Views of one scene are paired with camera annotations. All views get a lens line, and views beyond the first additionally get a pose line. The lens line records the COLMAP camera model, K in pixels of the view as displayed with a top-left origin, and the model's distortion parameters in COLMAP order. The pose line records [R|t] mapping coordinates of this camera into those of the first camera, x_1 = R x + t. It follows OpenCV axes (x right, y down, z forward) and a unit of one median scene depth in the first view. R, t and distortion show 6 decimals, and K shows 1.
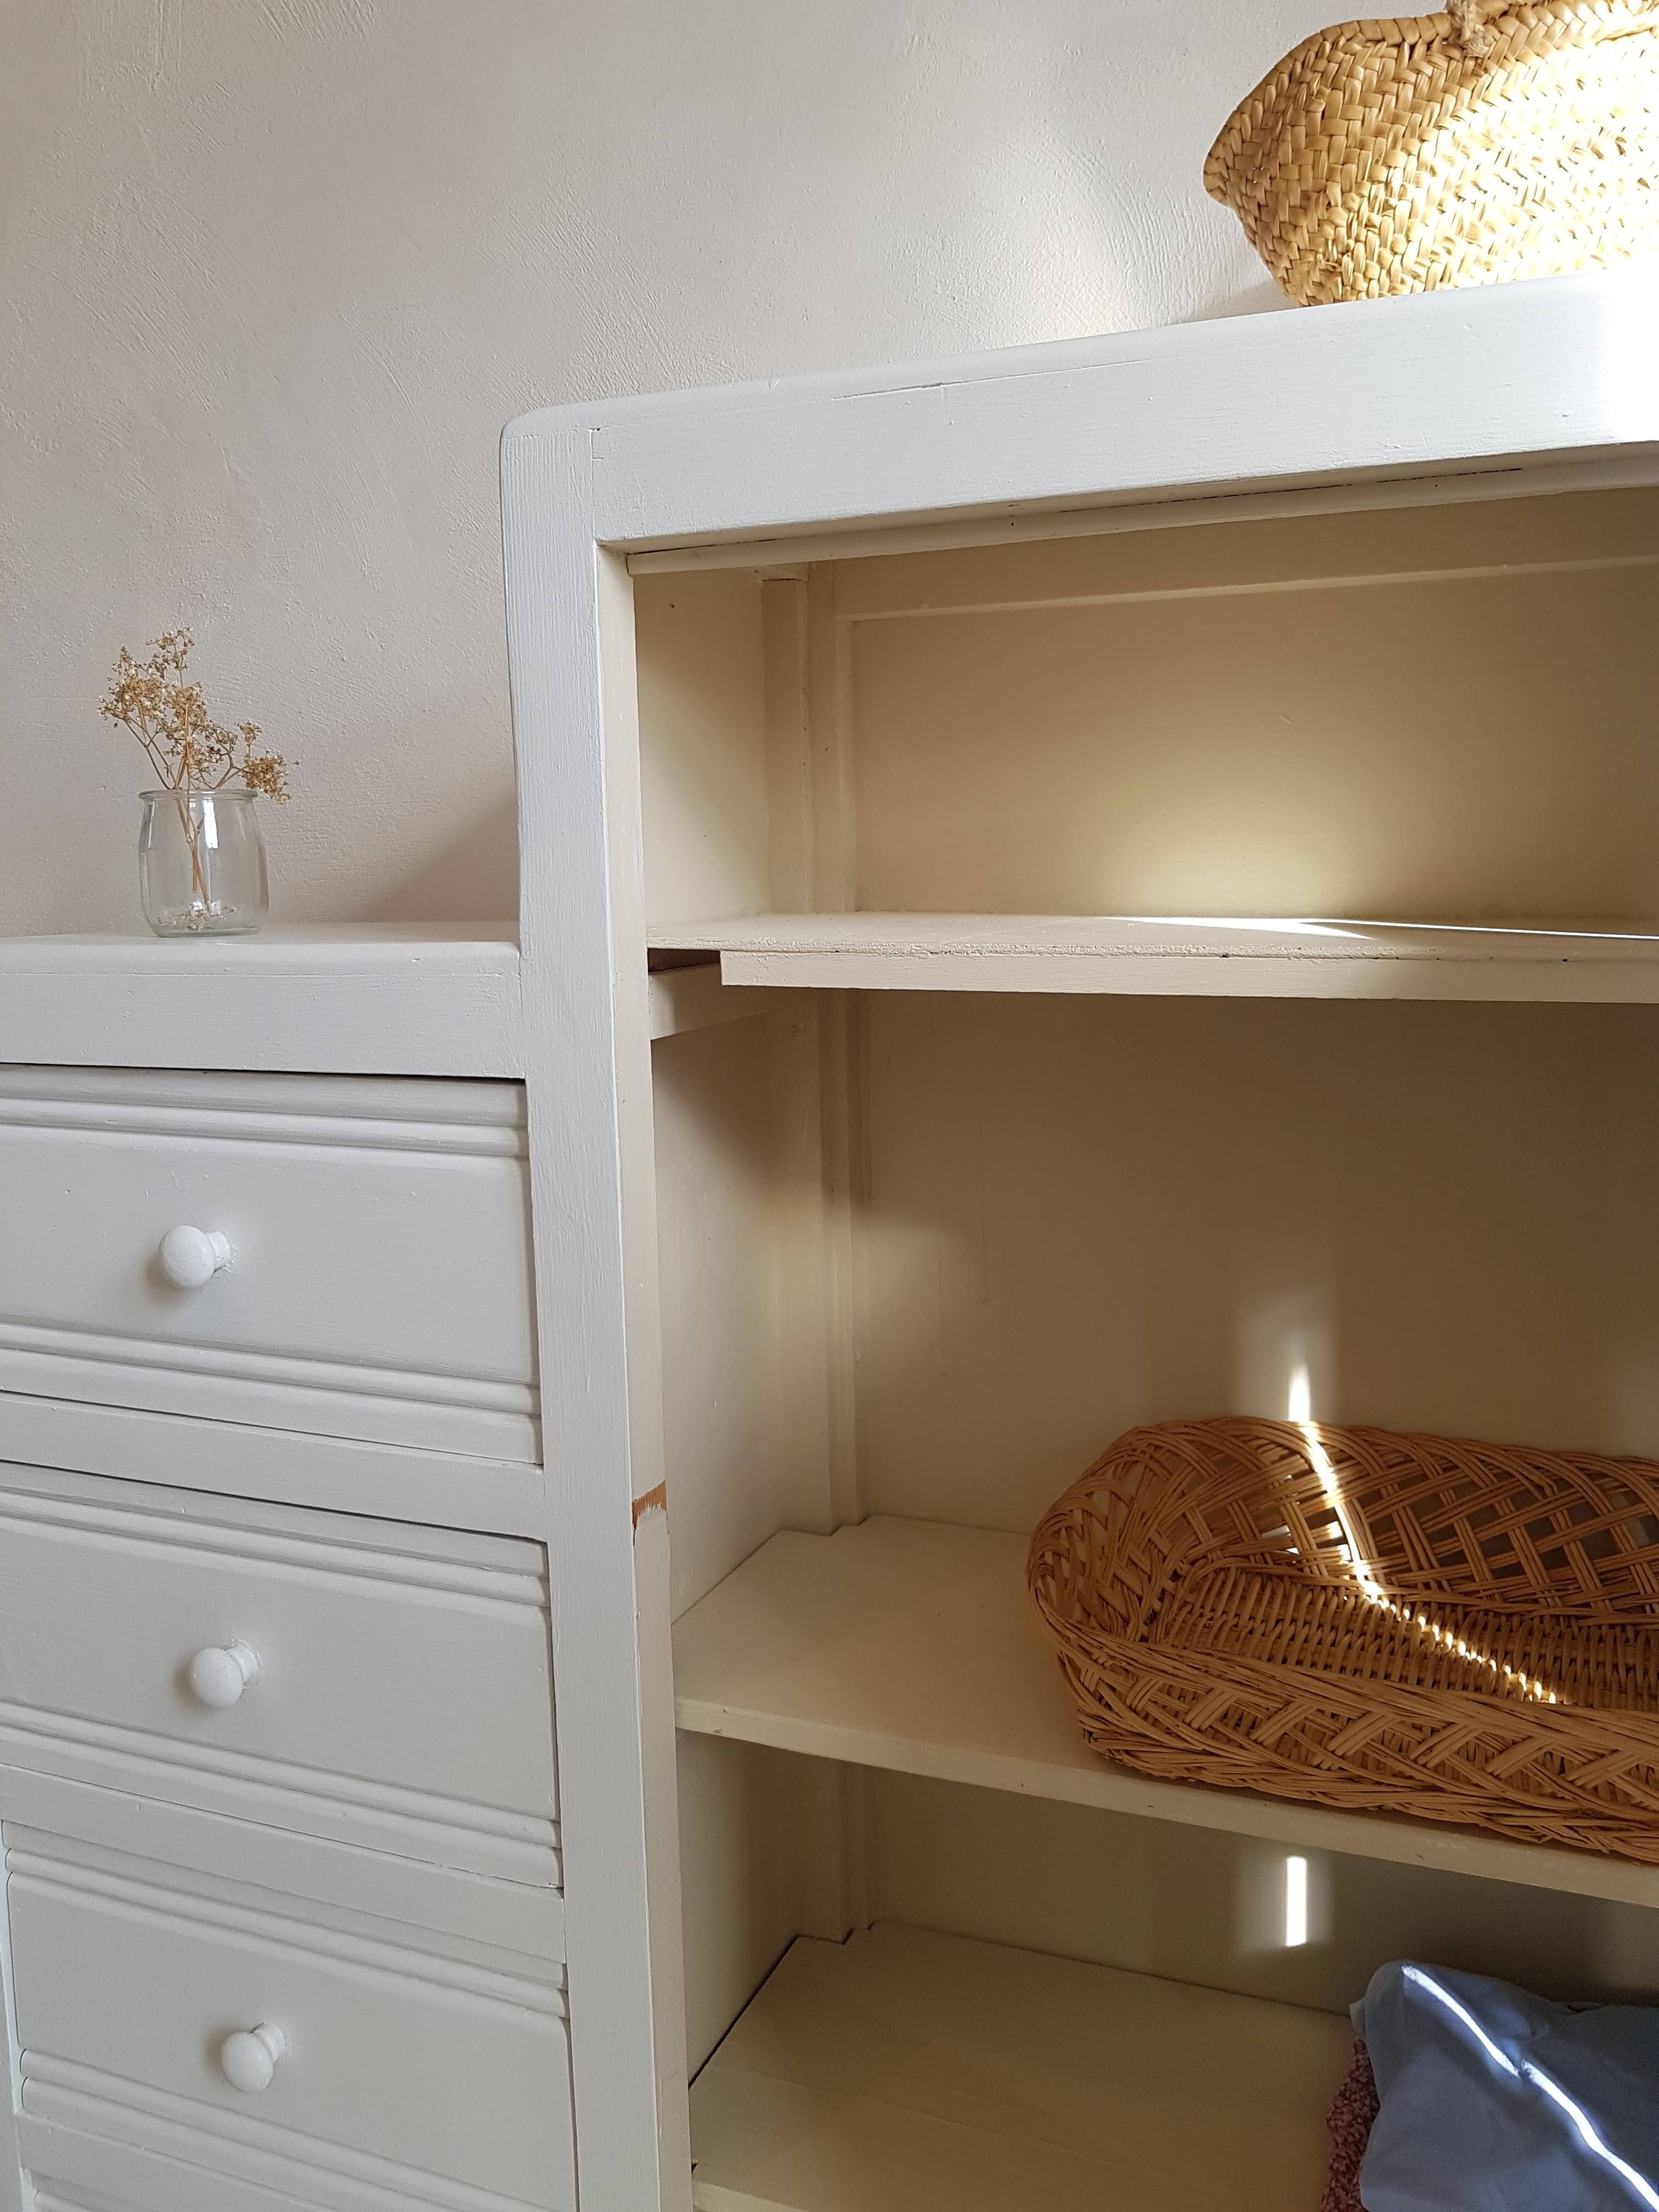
lens RADIAL K [[1763.0, 0, 843.6], [0, 1763.0, 1069.5], [0, 0, 1]] dist [-0.015205, -0.010658]
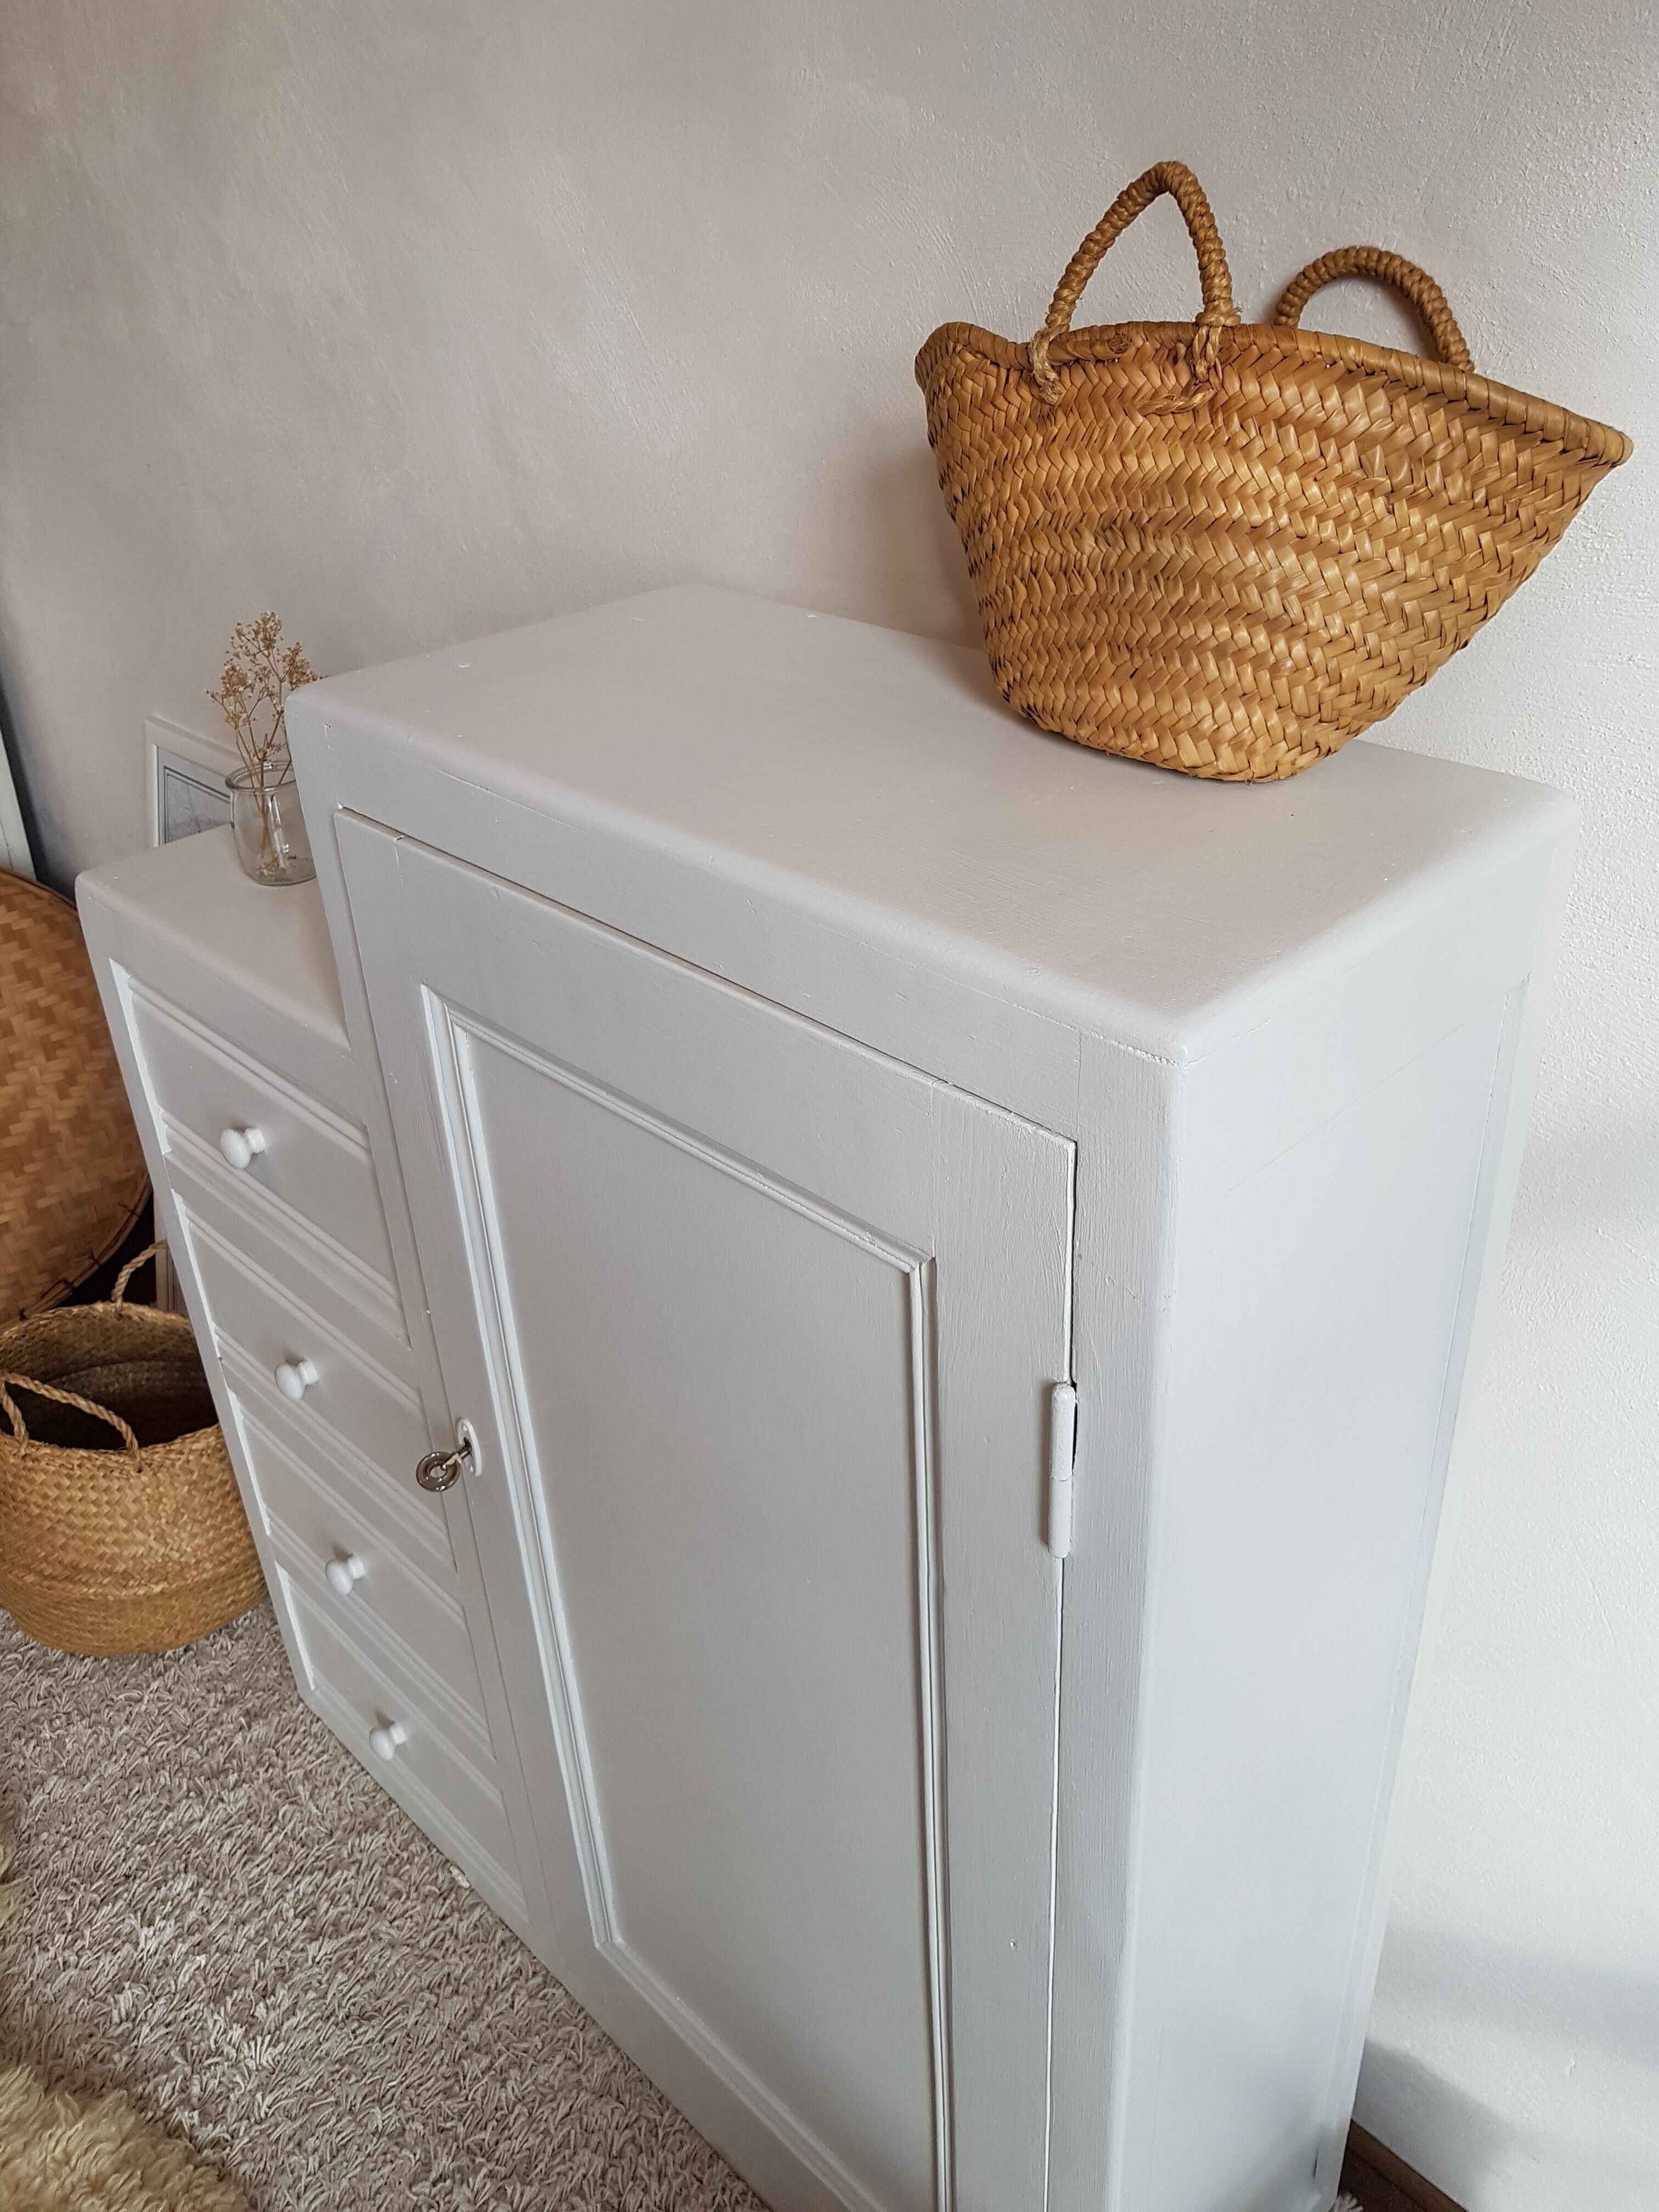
lens RADIAL K [[1763.0, 0, 840.8], [0, 1763.0, 1044.4], [0, 0, 1]] dist [-0.015205, -0.010658]
pose [[0.918596, 0.175414, -0.354136, 0.619813], [-0.021786, 0.917209, 0.397809, -0.588693], [0.394598, -0.357711, 0.846366, -0.028188]]
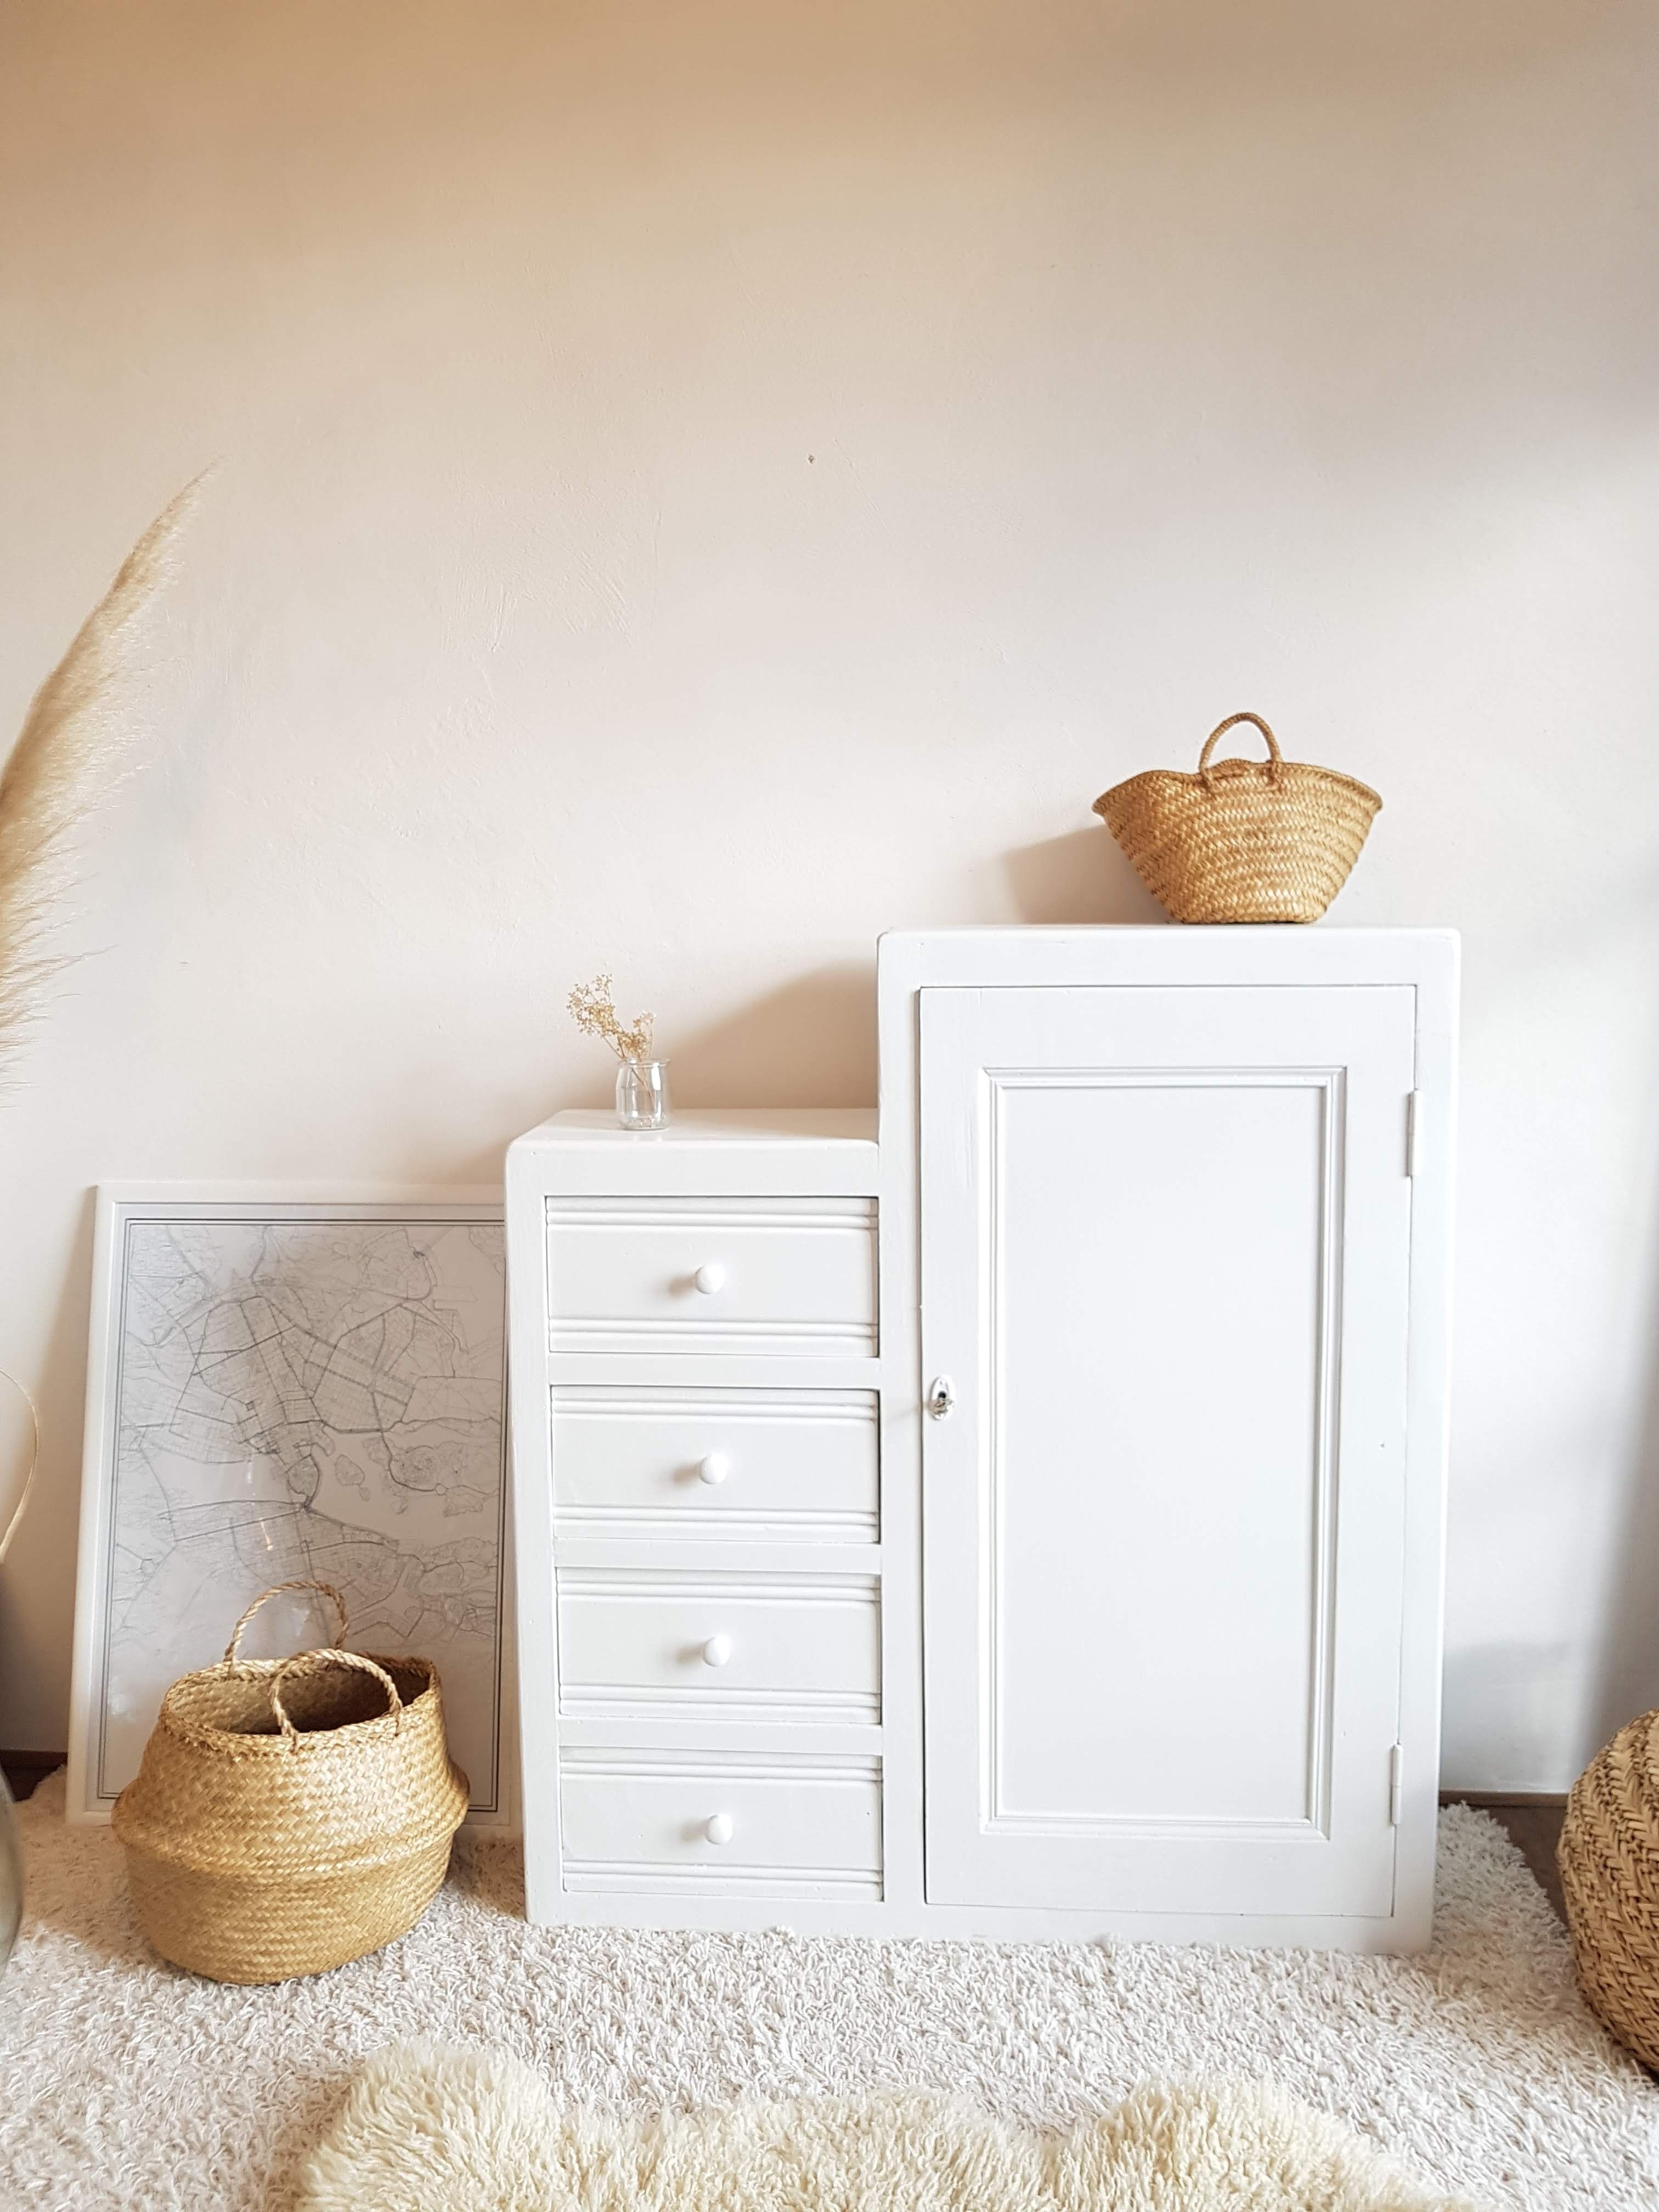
lens RADIAL K [[1763.0, 0, 800.8], [0, 1763.0, 1048.8], [0, 0, 1]] dist [-0.015205, -0.010658]
pose [[0.954316, -0.019738, 0.298147, -0.946058], [0.029199, 0.999200, -0.027311, -0.127954], [-0.297370, 0.034769, 0.954129, -1.228770]]
